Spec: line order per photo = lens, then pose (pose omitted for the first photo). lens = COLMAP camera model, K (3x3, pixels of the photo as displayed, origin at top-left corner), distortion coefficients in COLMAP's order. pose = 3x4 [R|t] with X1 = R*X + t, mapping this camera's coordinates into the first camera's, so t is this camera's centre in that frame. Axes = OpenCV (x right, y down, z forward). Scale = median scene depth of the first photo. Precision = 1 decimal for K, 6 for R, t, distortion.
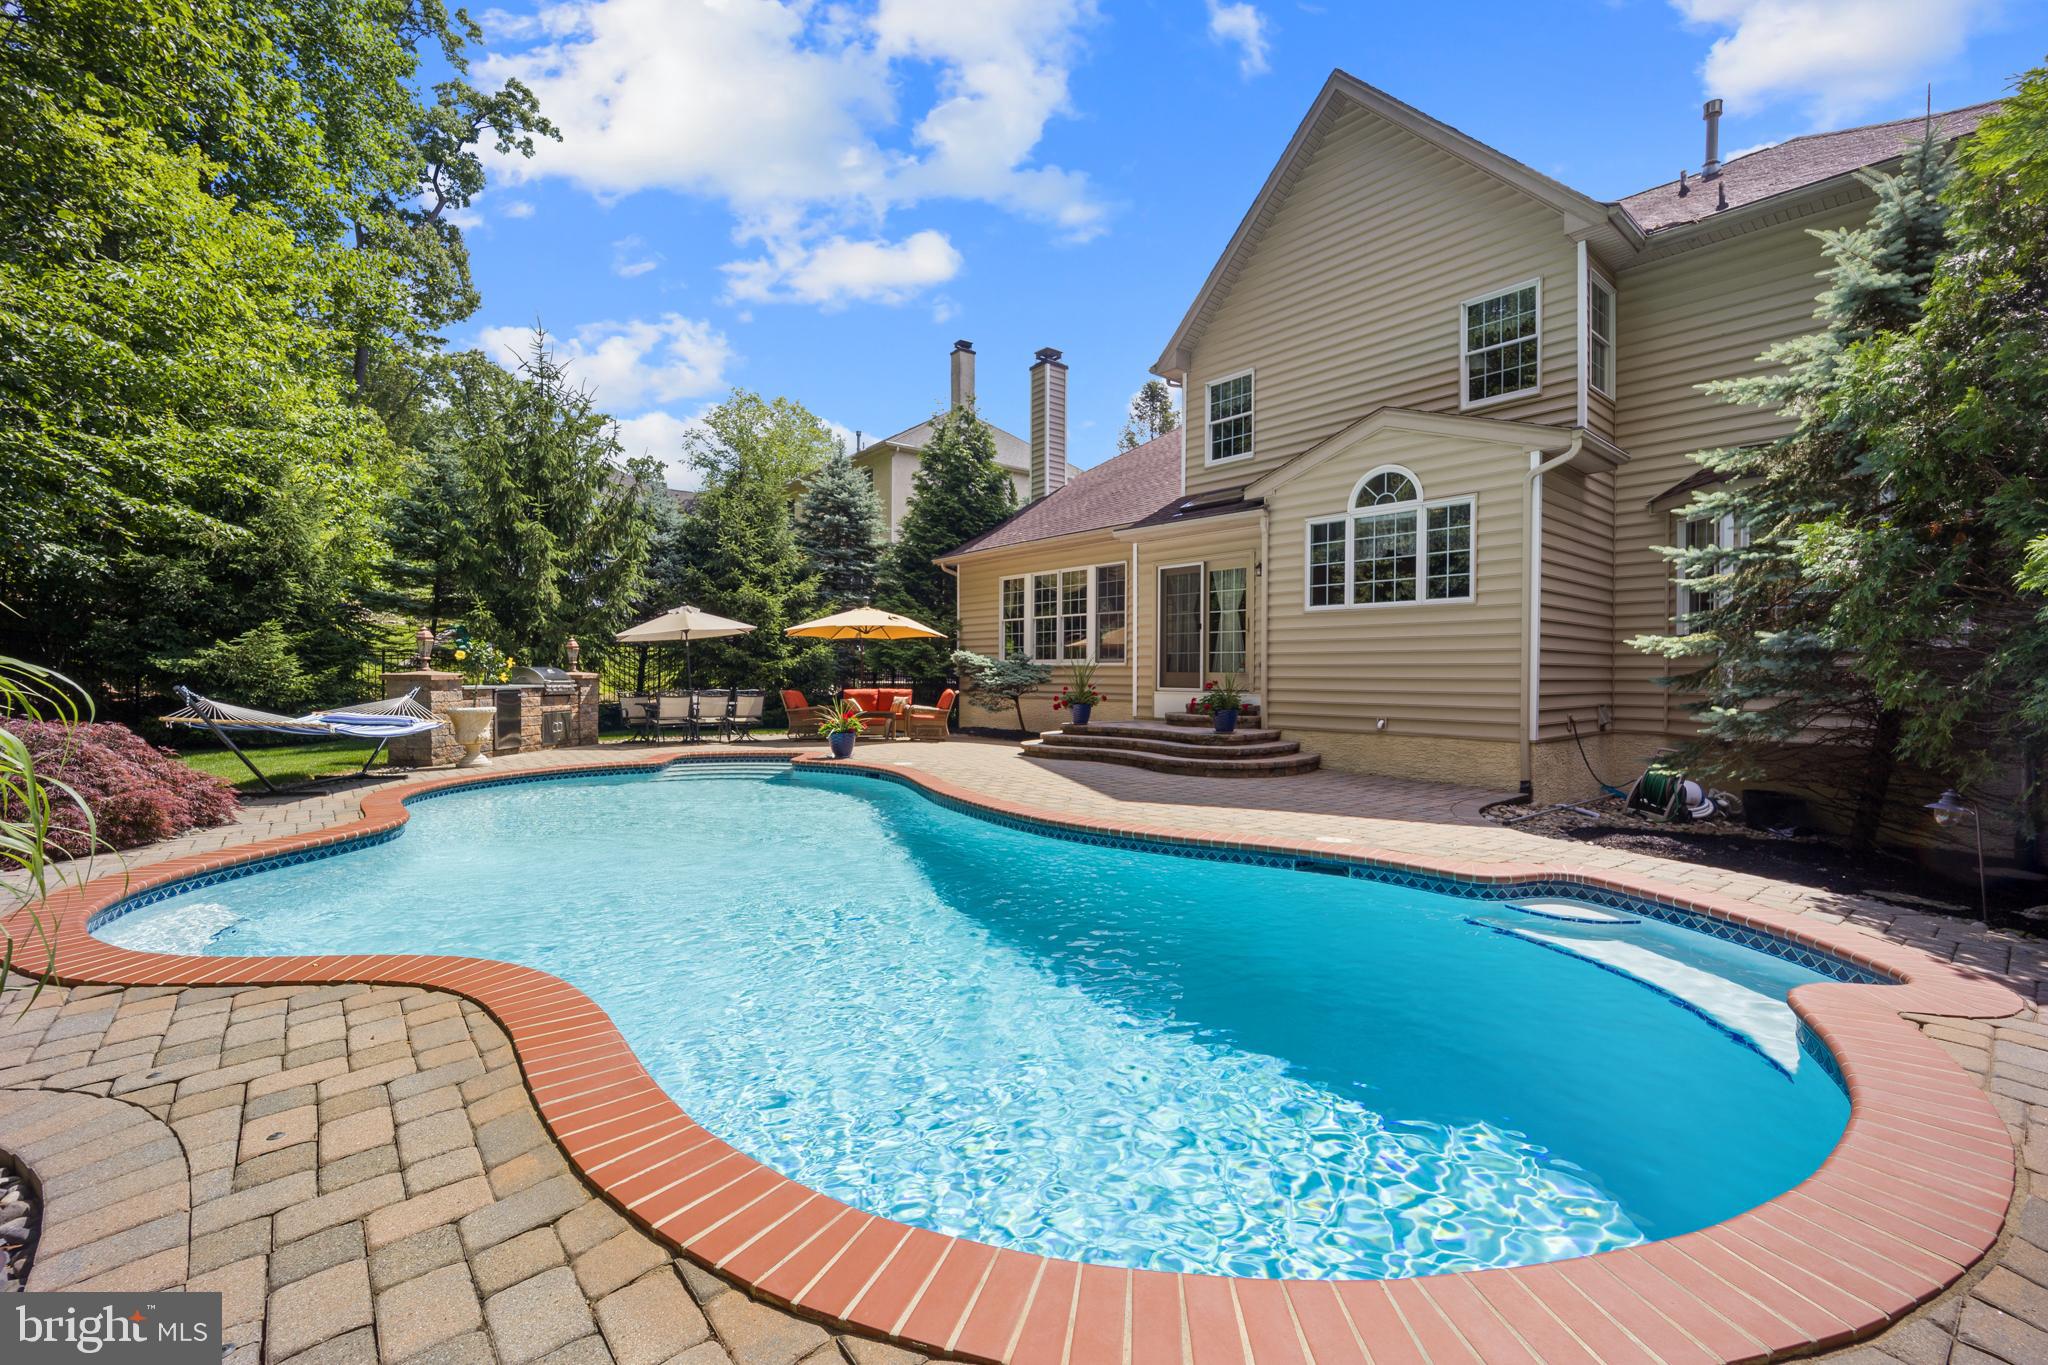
lens RADIAL K [[841.9, 0, 1009.6], [0, 841.9, 682.7], [0, 0, 1]] dist [-0.009853, 0.001010]
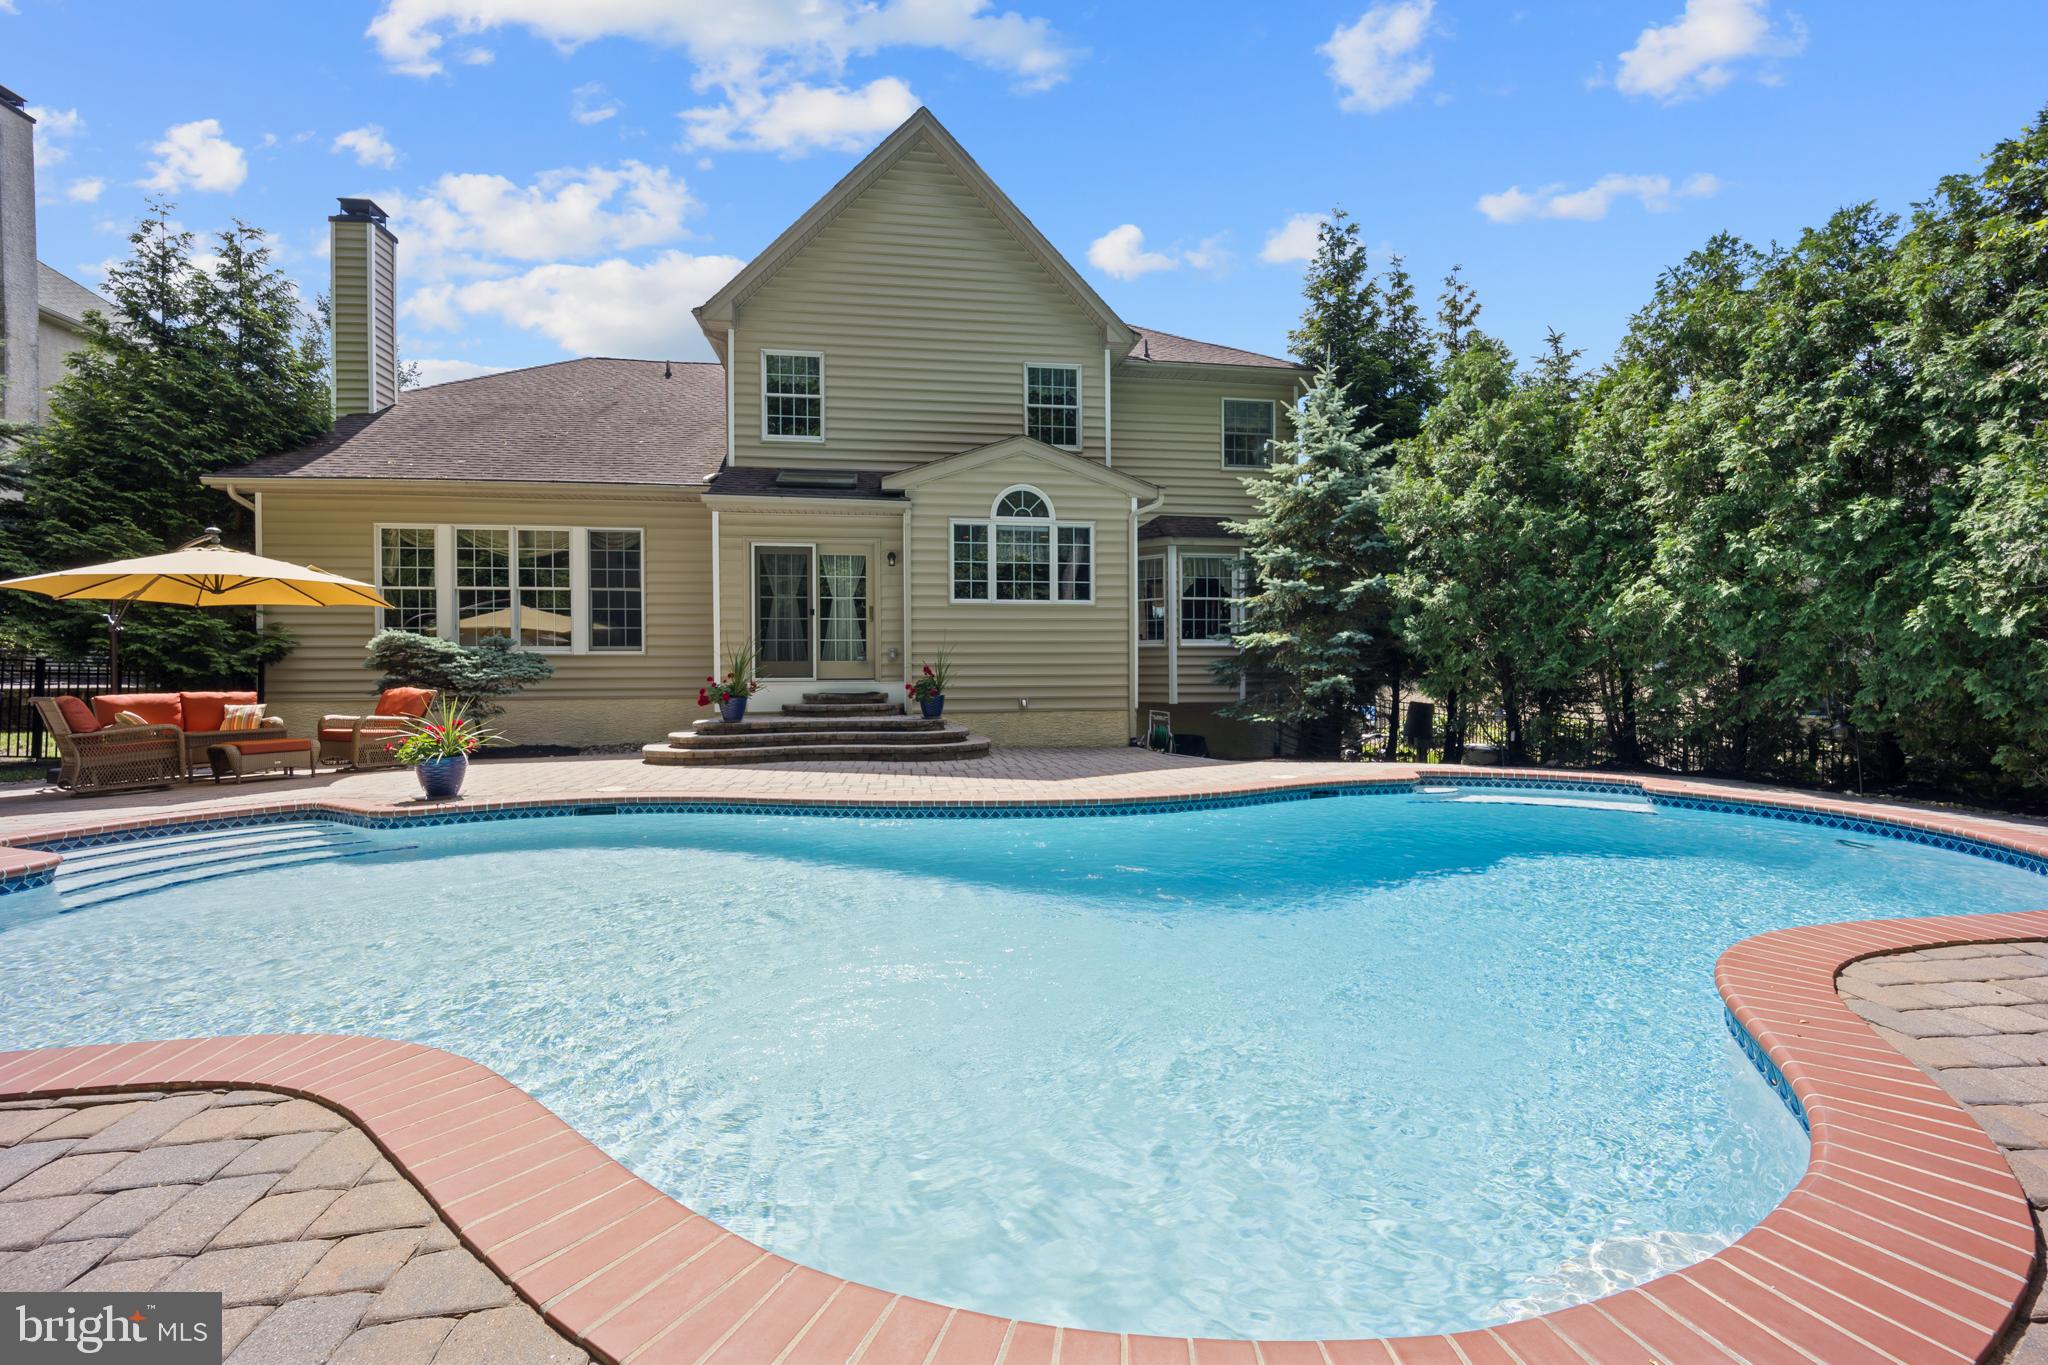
lens RADIAL K [[841.9, 0, 1013.7], [0, 841.9, 681.4], [0, 0, 1]] dist [-0.009853, 0.001010]
pose [[0.520448, -0.015930, 0.853745, -0.504755], [0.018945, 0.999795, 0.007107, 0.009383], [-0.853683, 0.012476, 0.520643, 0.346137]]
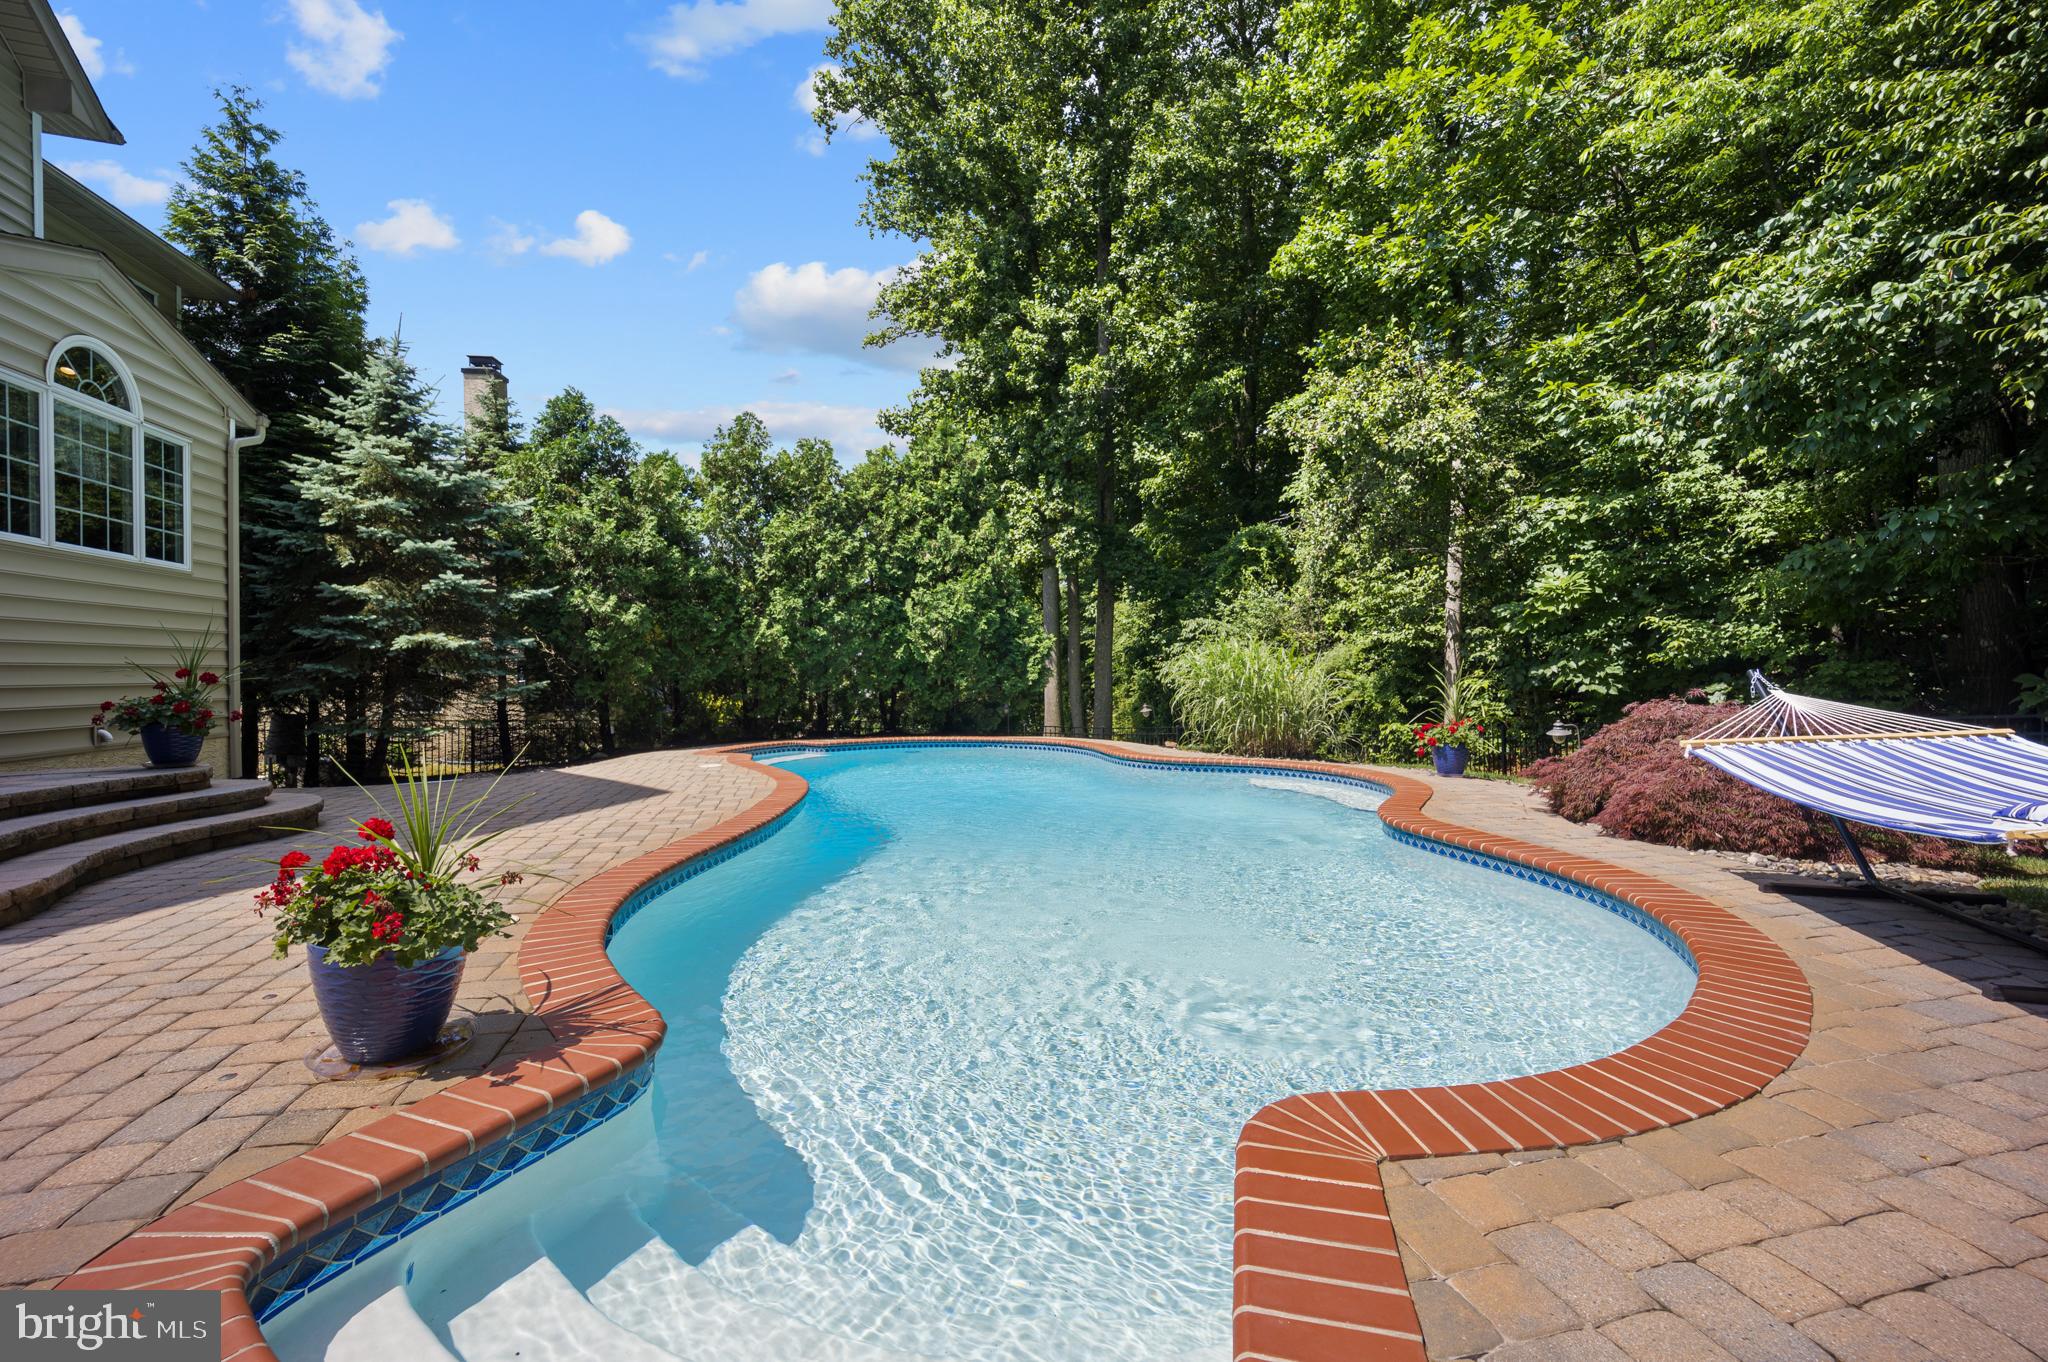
lens RADIAL K [[841.9, 0, 1020.4], [0, 841.9, 671.1], [0, 0, 1]] dist [-0.009853, 0.001010]
pose [[-0.912858, -0.001835, 0.408272, -0.412764], [0.004364, 0.999889, 0.014251, -0.006139], [-0.408253, 0.014790, -0.912749, 1.136480]]
